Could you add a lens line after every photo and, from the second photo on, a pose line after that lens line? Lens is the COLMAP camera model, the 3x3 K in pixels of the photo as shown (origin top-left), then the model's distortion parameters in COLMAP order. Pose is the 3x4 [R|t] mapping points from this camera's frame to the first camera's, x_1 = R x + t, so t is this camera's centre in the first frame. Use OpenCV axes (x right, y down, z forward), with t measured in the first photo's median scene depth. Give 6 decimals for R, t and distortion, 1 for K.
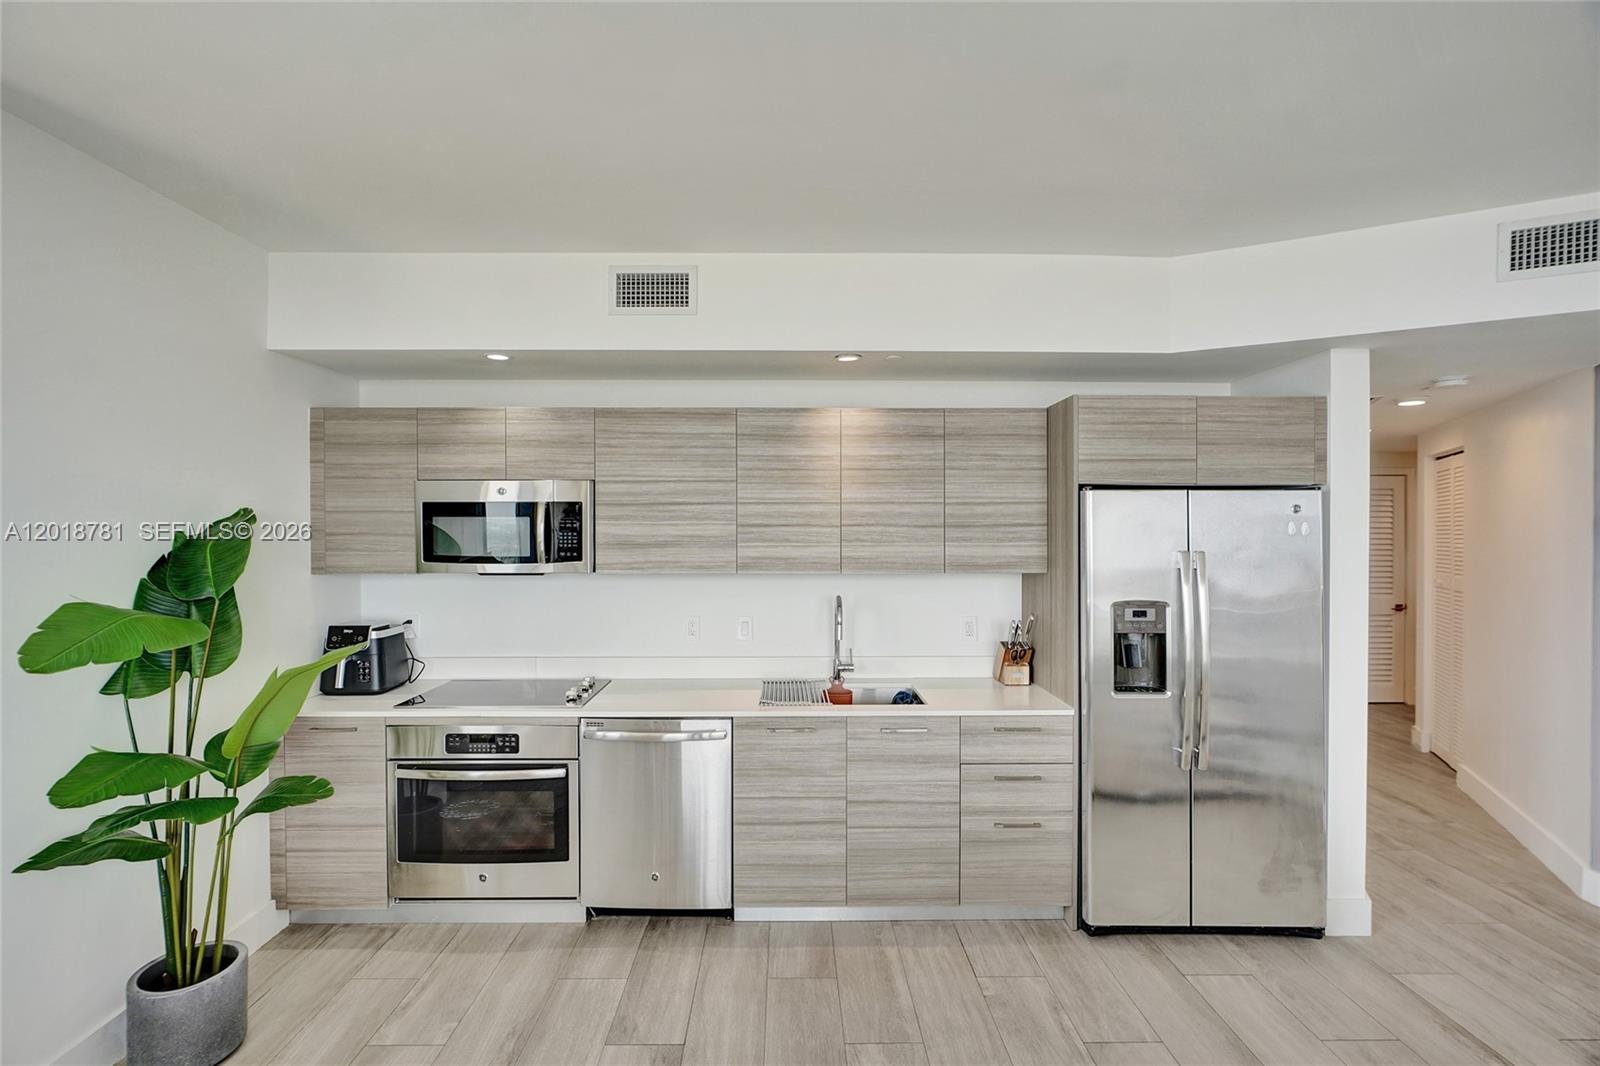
lens RADIAL K [[725.3, 0, 799.1], [0, 725.3, 540.6], [0, 0, 1]] dist [-0.001300, 0.000190]
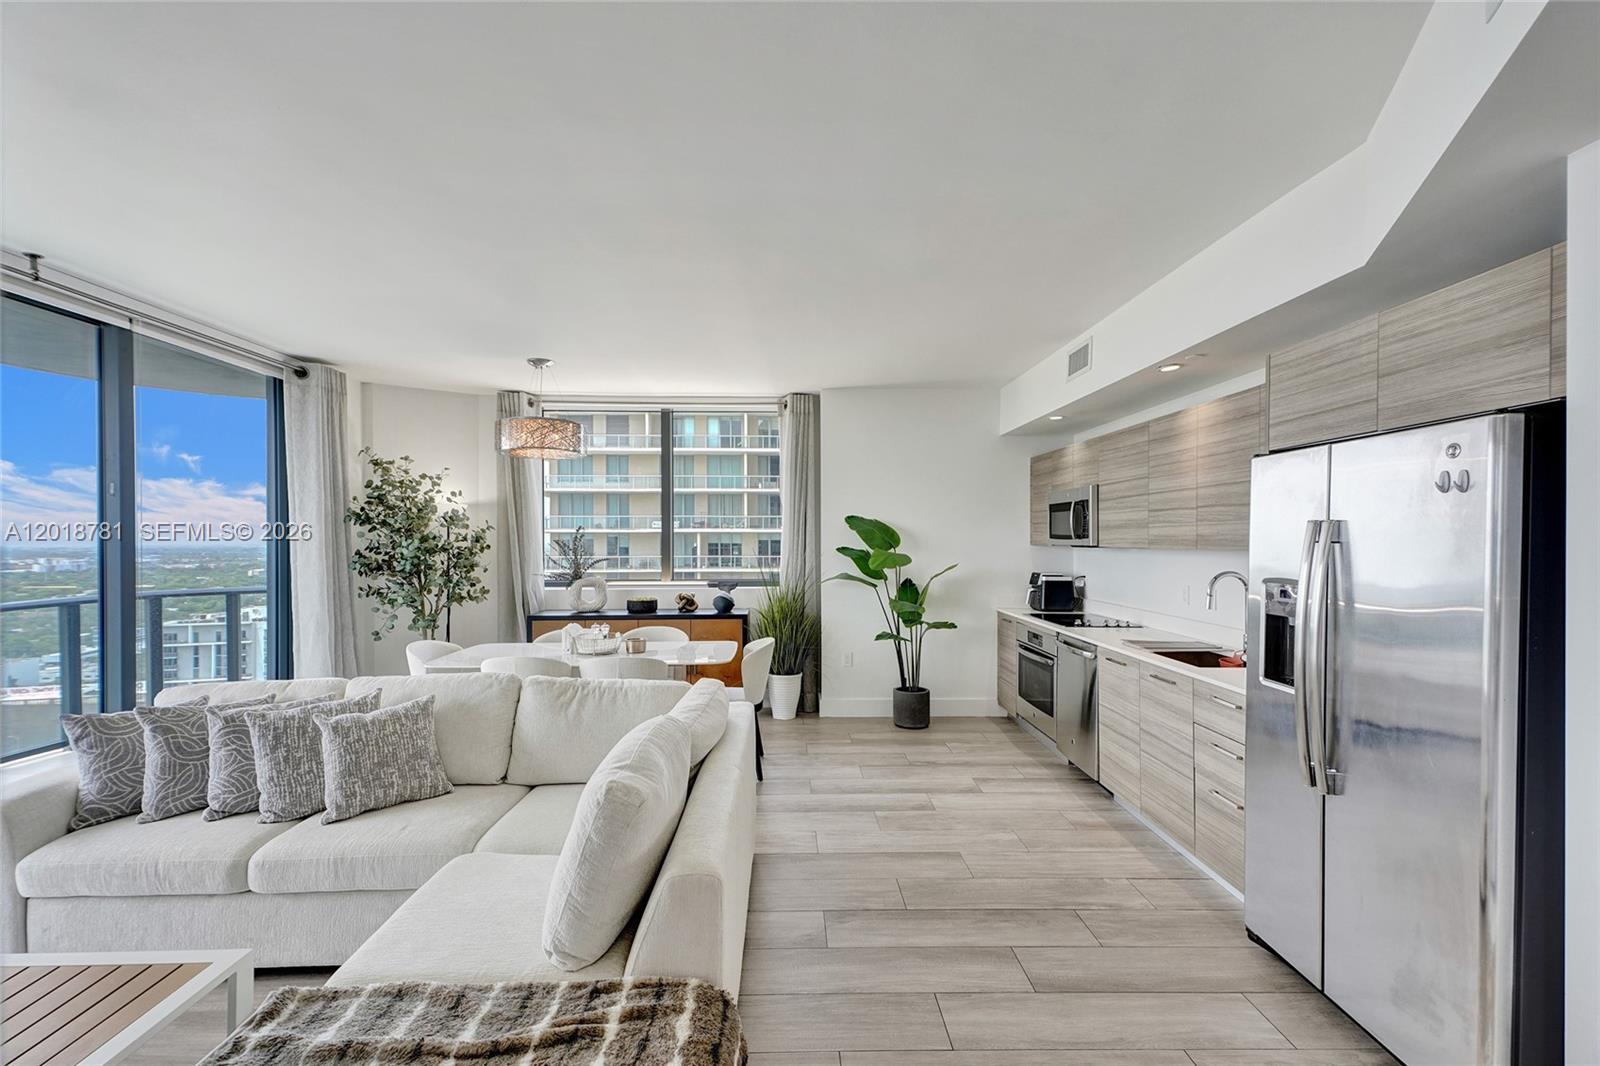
lens RADIAL K [[703.3, 0, 800.8], [0, 703.3, 552.4], [0, 0, 1]] dist [0.030924, -0.000284]
pose [[0.010374, 0.019716, -0.999752, 1.195936], [-0.018146, 0.999645, 0.019526, 0.040572], [0.999782, 0.017939, 0.010728, 0.370932]]
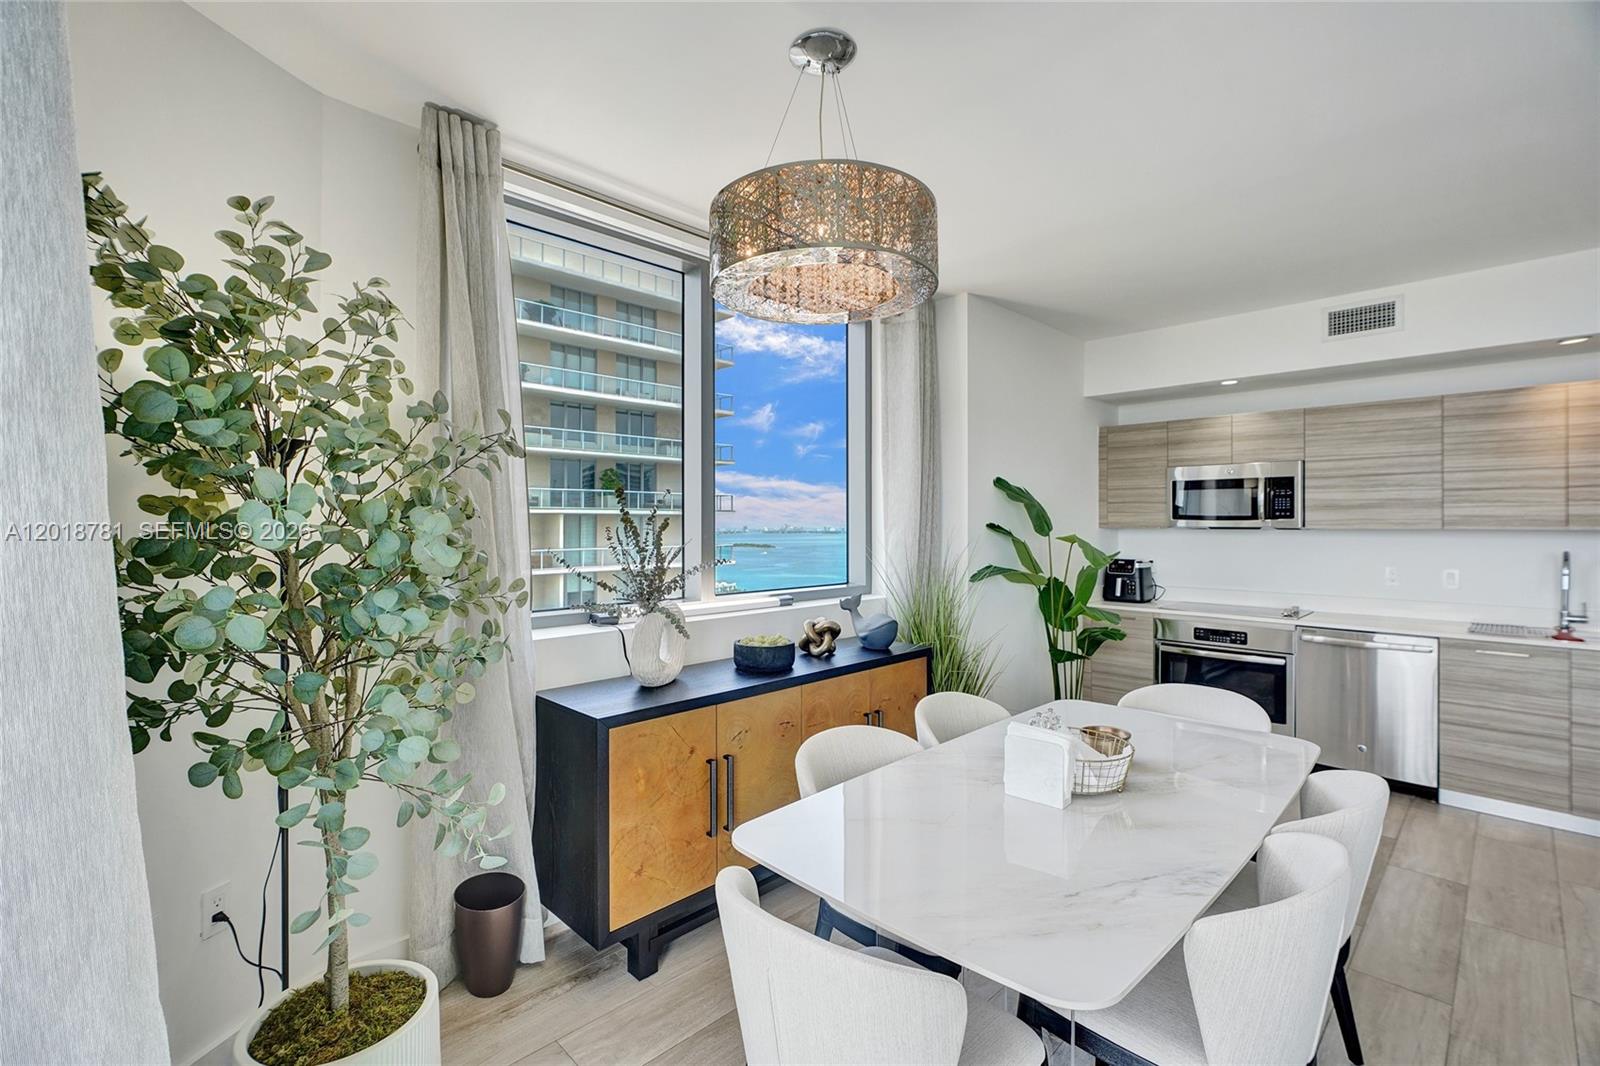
lens RADIAL K [[728.6, 0, 784.5], [0, 728.6, 524.0], [0, 0, 1]] dist [0.000196, 0.001358]
pose [[0.691135, 0.001453, -0.722724, 0.038063], [-0.007607, 0.999957, -0.005264, 0.053117], [0.722685, 0.009136, 0.691117, -0.679683]]
